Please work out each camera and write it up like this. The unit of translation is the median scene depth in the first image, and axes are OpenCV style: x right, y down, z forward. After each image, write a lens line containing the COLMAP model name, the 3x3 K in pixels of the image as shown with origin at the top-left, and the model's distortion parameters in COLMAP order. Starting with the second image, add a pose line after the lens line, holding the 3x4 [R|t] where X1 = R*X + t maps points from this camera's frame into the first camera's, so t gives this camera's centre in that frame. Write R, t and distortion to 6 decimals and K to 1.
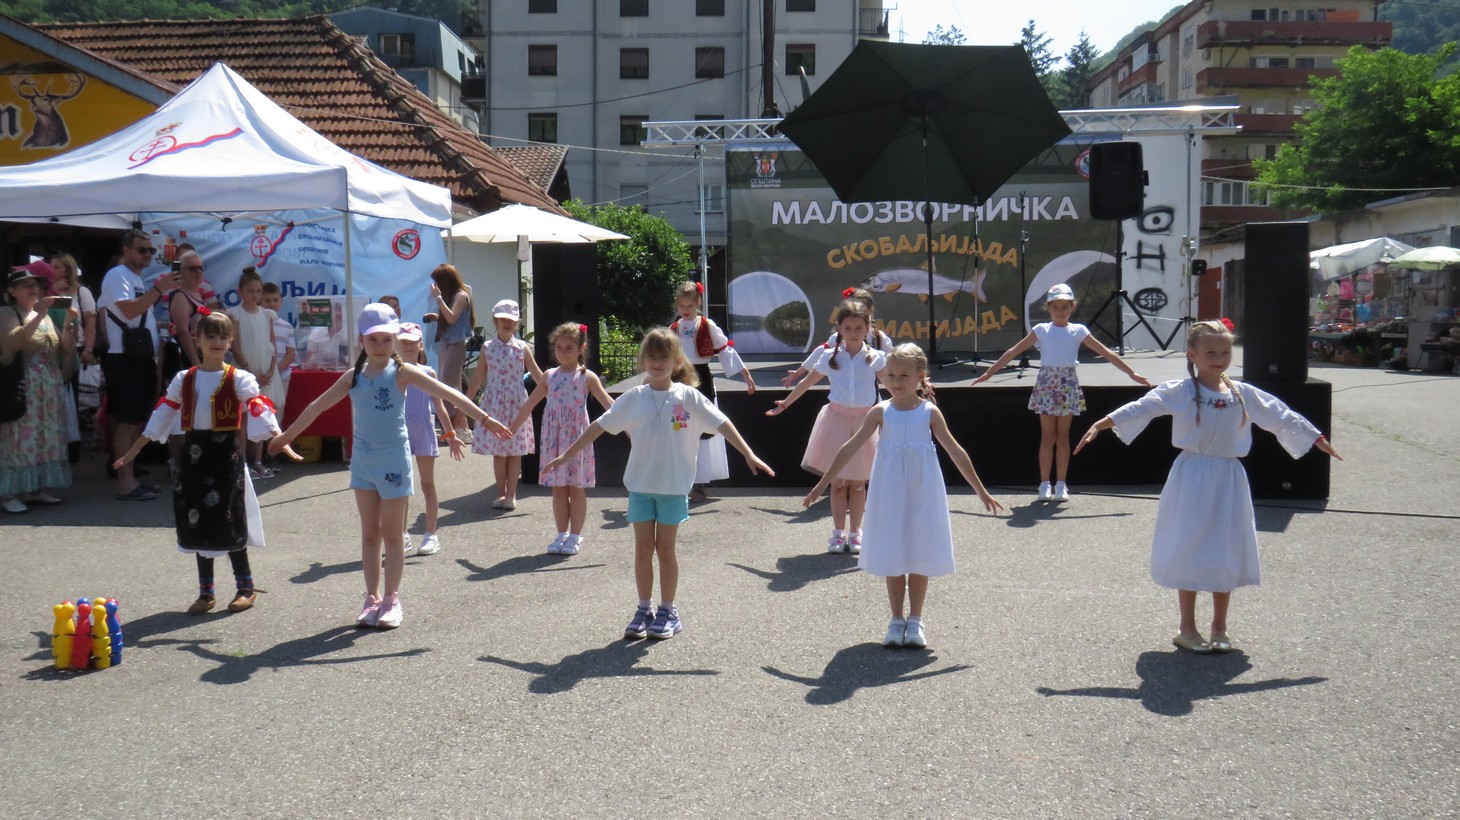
lens RADIAL K [[1434.7, 0, 728.3], [0, 1434.7, 411.5], [0, 0, 1]] dist [-0.023279, 0.000000]
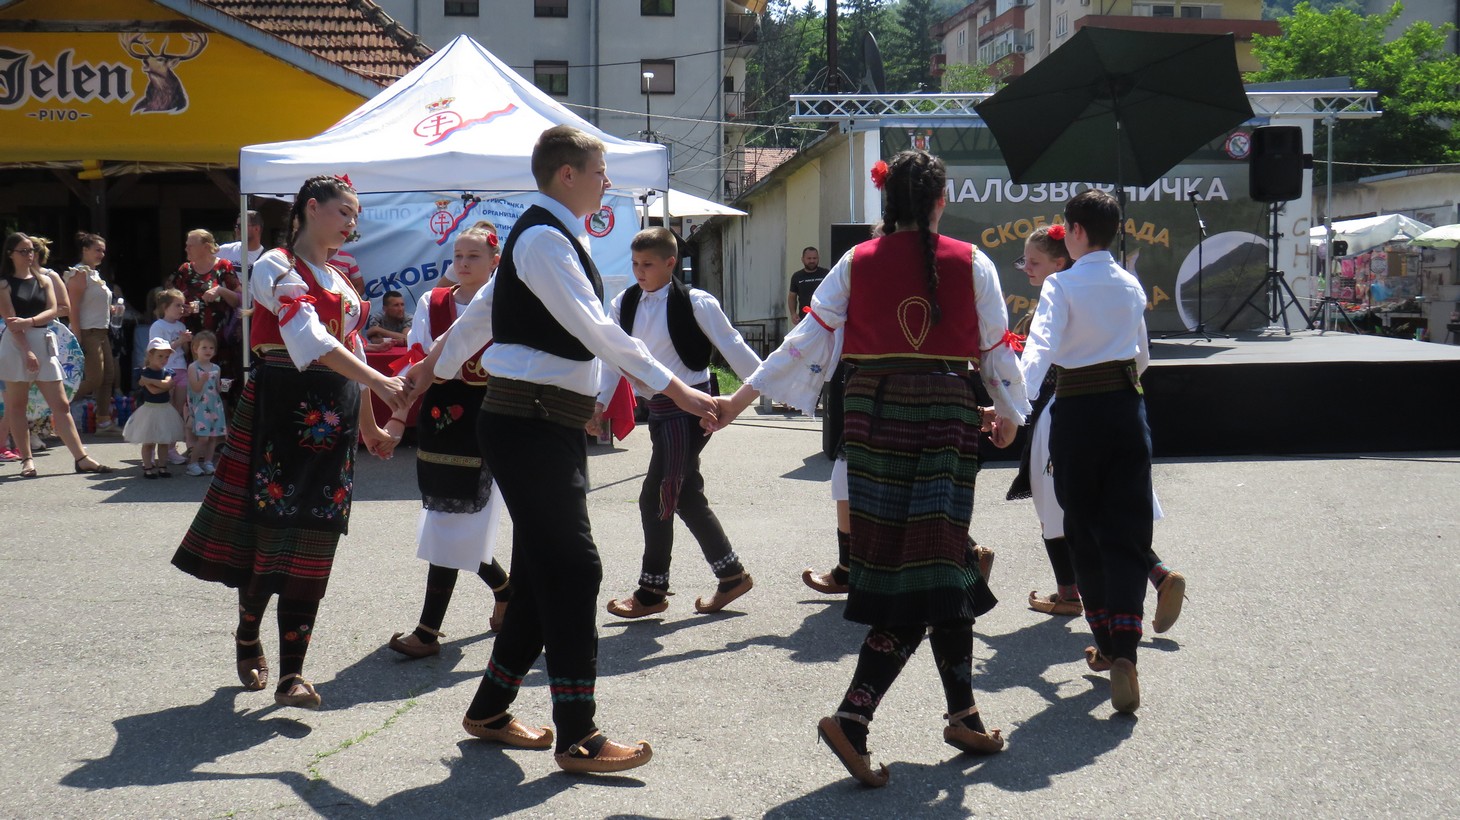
lens RADIAL K [[1717.7, 0, 741.6], [0, 1717.7, 400.5], [0, 0, 1]] dist [-0.029028, 0.000000]
pose [[0.988923, -0.008846, 0.148167, -0.271876], [0.009555, 0.999946, -0.004073, 0.008443], [-0.148123, 0.005444, 0.988954, -0.141151]]
